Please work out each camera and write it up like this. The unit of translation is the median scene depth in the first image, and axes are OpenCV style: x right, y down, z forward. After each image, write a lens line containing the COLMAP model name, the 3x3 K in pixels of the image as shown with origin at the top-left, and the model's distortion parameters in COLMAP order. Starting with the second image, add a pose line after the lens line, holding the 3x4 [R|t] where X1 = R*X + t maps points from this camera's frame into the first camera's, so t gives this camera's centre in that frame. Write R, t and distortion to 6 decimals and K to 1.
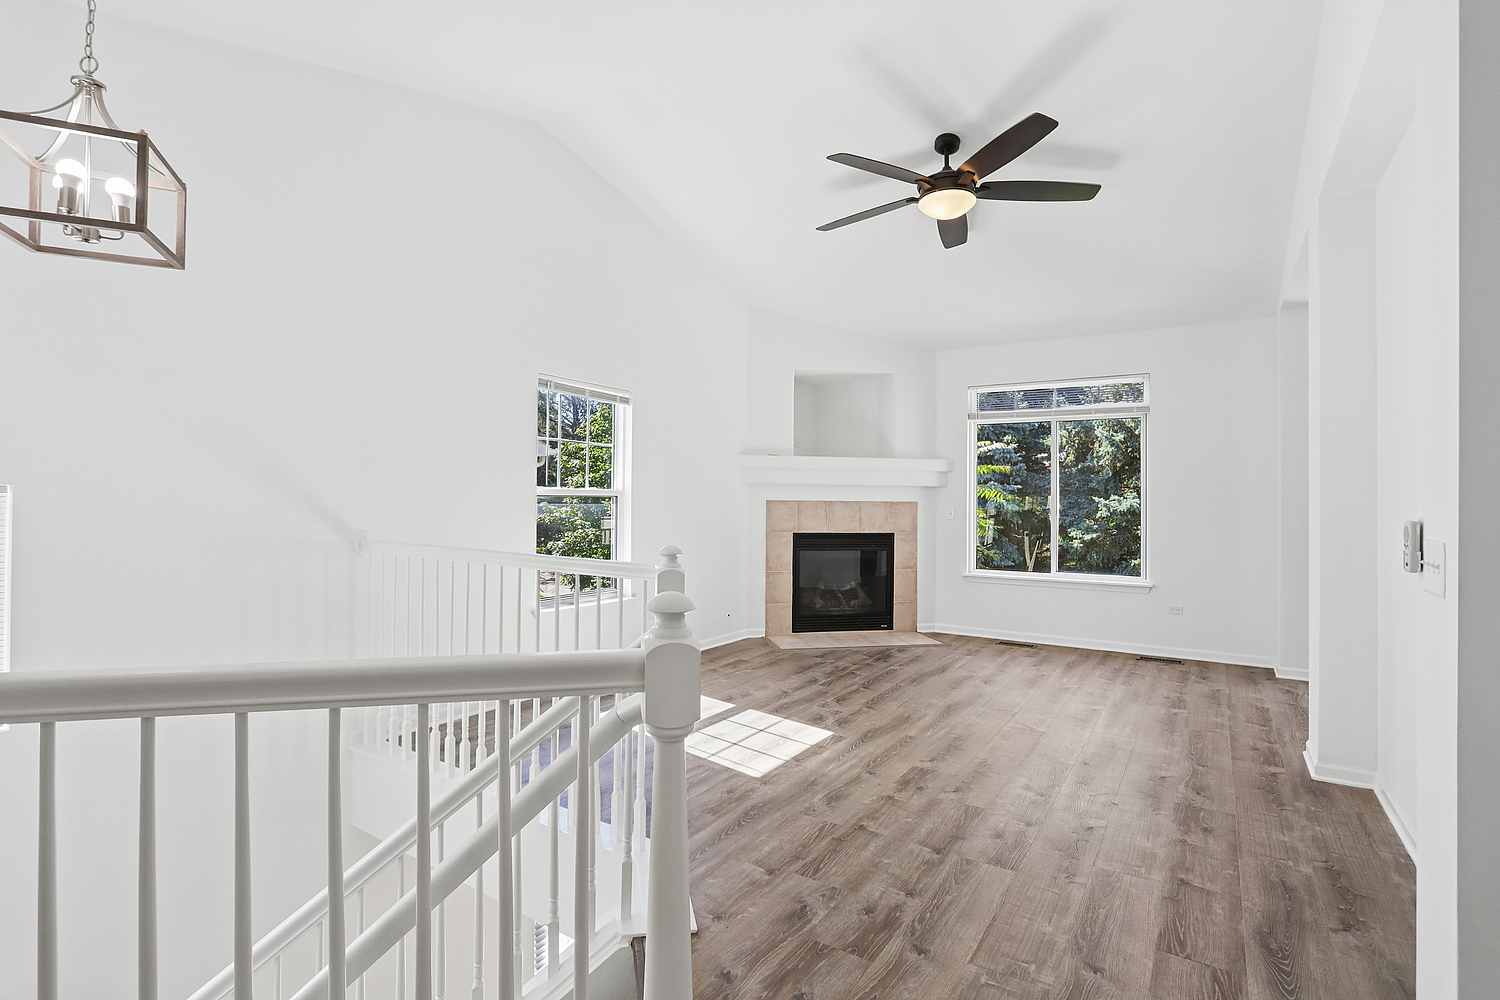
lens RADIAL K [[726.5, 0, 747.3], [0, 726.5, 502.1], [0, 0, 1]] dist [-0.000520, 0.000305]
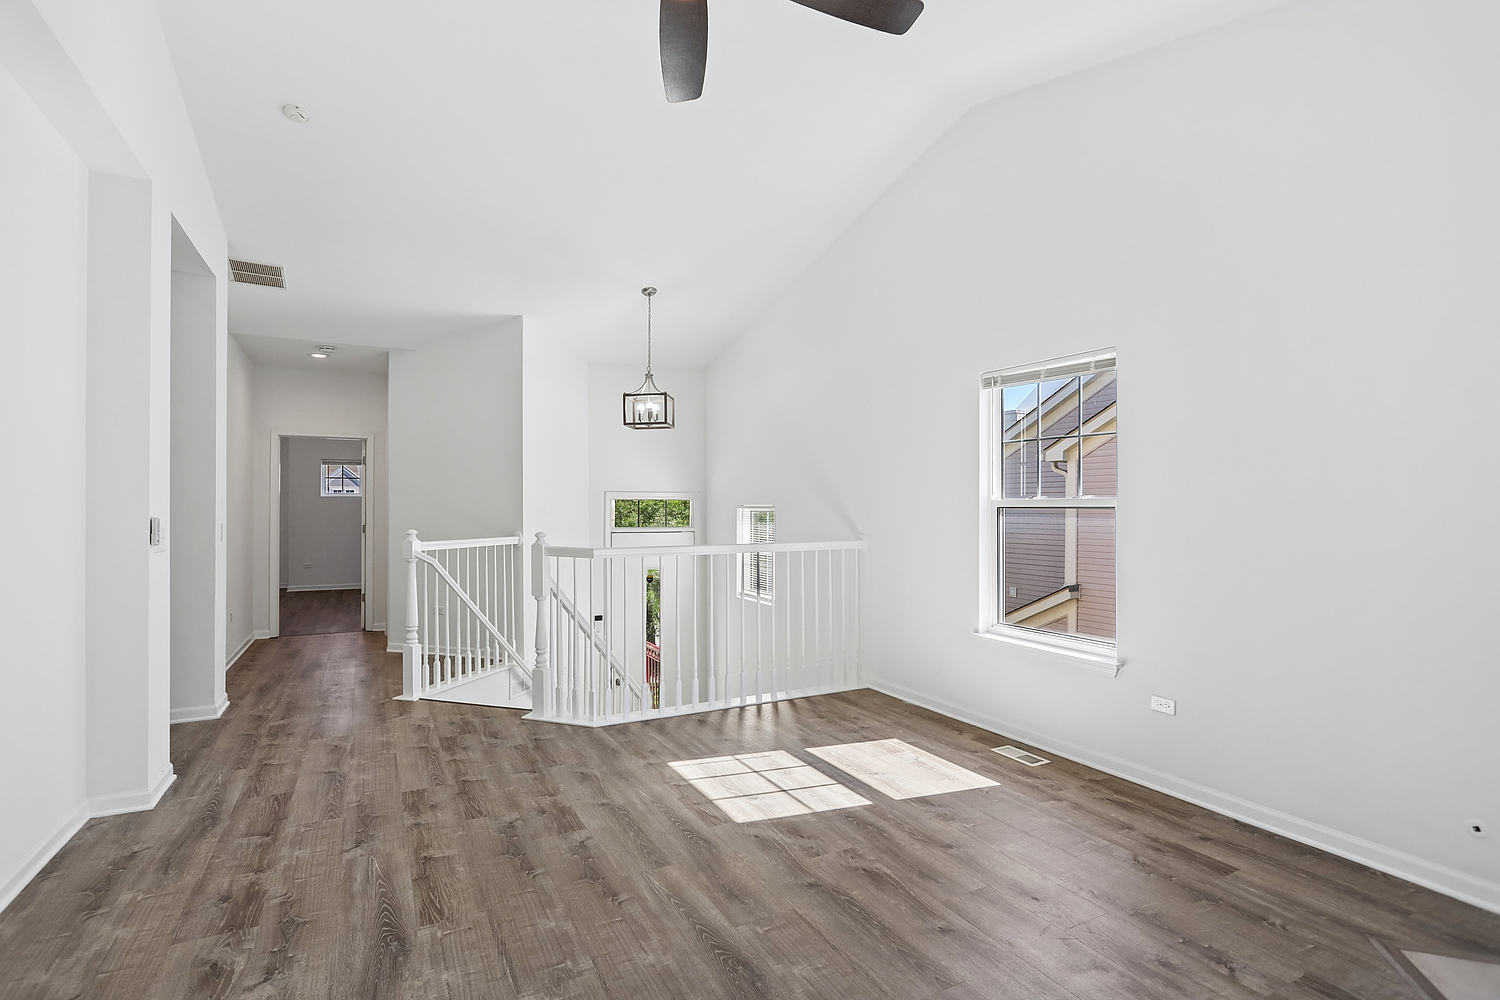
lens RADIAL K [[726.5, 0, 747.0], [0, 726.5, 505.8], [0, 0, 1]] dist [-0.000520, 0.000305]
pose [[-0.499250, -0.007369, -0.866427, 0.916337], [0.002230, 0.999950, -0.009790, 0.001077], [0.866455, -0.006819, -0.499208, 1.679360]]
